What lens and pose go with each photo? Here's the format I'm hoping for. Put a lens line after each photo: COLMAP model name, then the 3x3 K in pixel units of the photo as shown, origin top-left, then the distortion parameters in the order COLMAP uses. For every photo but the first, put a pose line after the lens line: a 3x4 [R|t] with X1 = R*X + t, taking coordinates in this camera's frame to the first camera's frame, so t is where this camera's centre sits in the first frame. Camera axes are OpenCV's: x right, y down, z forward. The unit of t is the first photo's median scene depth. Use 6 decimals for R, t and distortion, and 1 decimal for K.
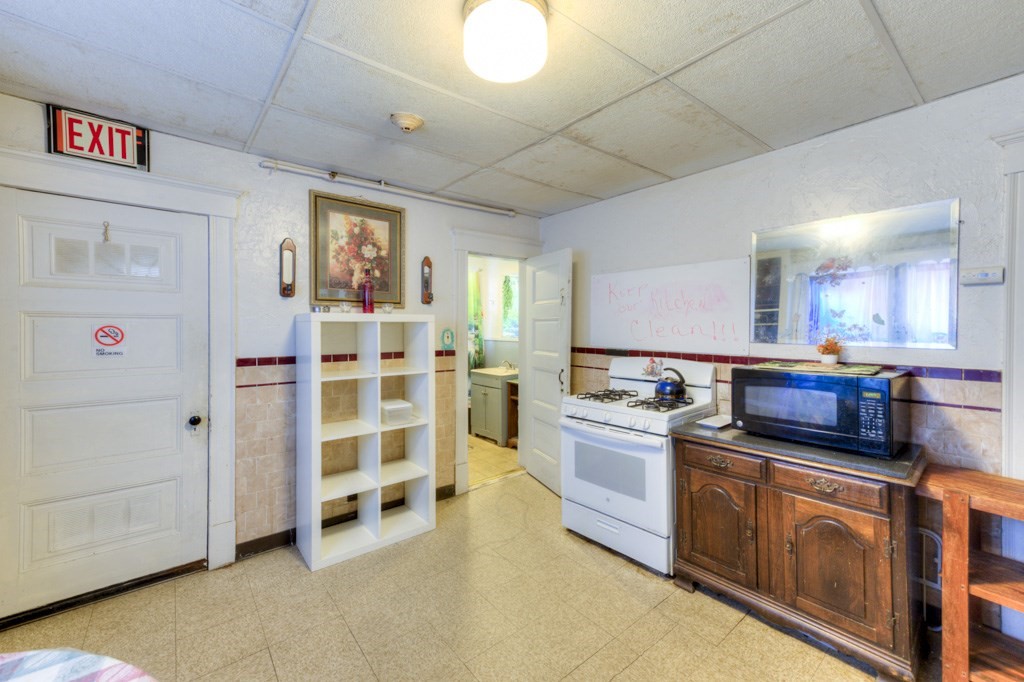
lens RADIAL K [[414.4, 0, 511.1], [0, 414.4, 328.9], [0, 0, 1]] dist [0.029223, 0.000088]
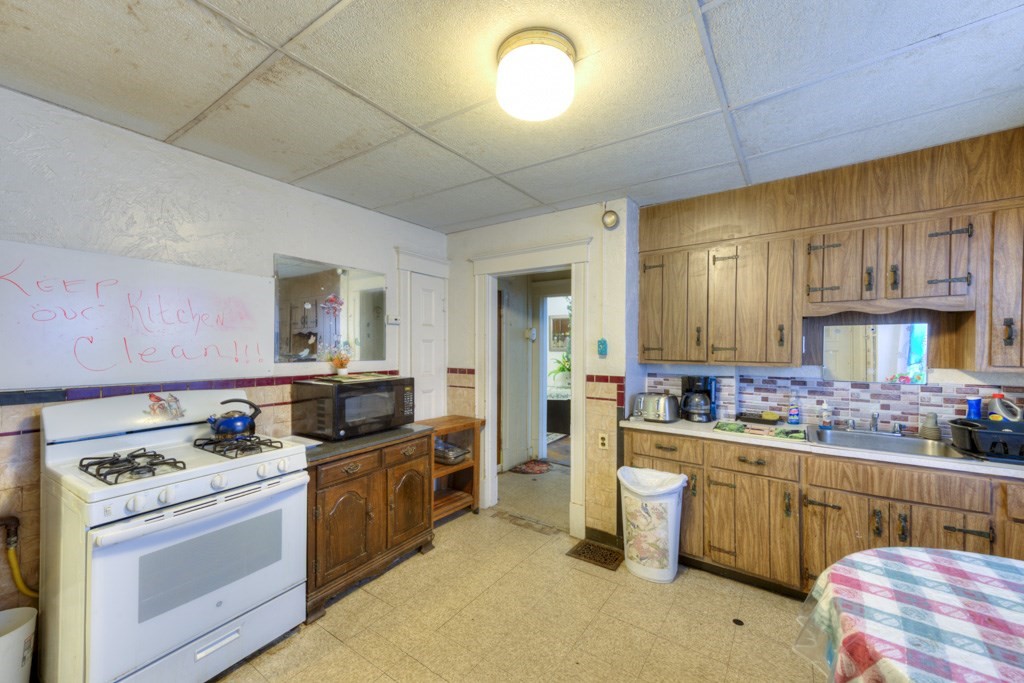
lens RADIAL K [[414.4, 0, 514.7], [0, 414.4, 348.3], [0, 0, 1]] dist [0.029223, 0.000088]
pose [[-0.284197, -0.012186, 0.958688, -0.539052], [-0.000715, 0.999922, 0.012498, -0.014352], [-0.958766, 0.002866, -0.284184, 0.705953]]
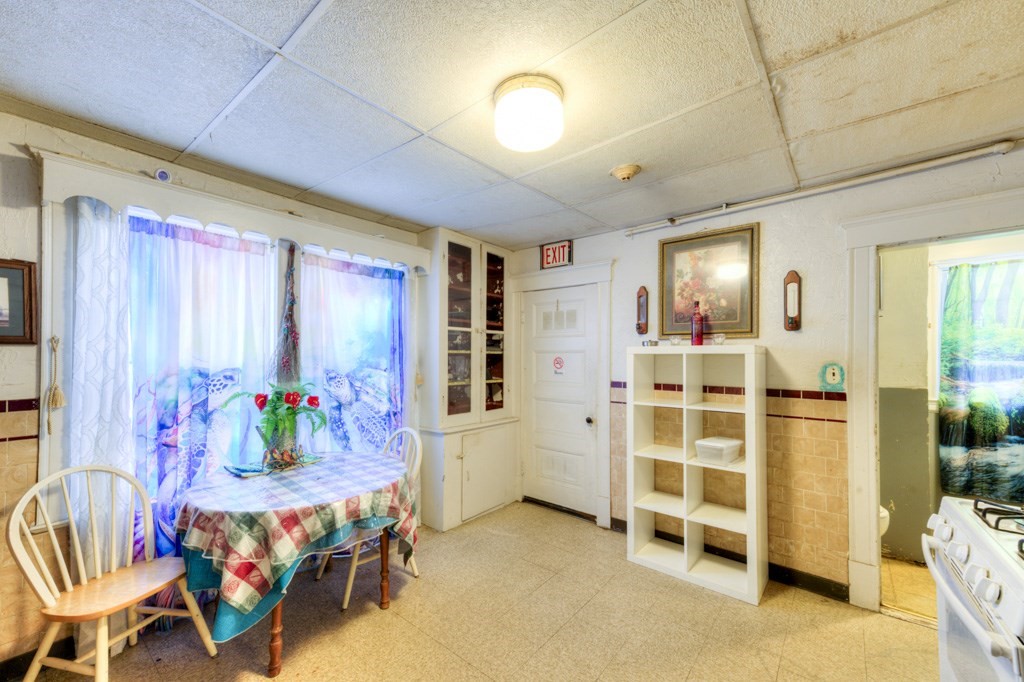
lens RADIAL K [[414.4, 0, 496.8], [0, 414.4, 352.0], [0, 0, 1]] dist [0.029223, 0.000088]
pose [[0.170675, -0.011777, -0.985257, 0.601918], [-0.009313, 0.999865, -0.013565, -0.003660], [0.985283, 0.011491, 0.170543, 0.379506]]
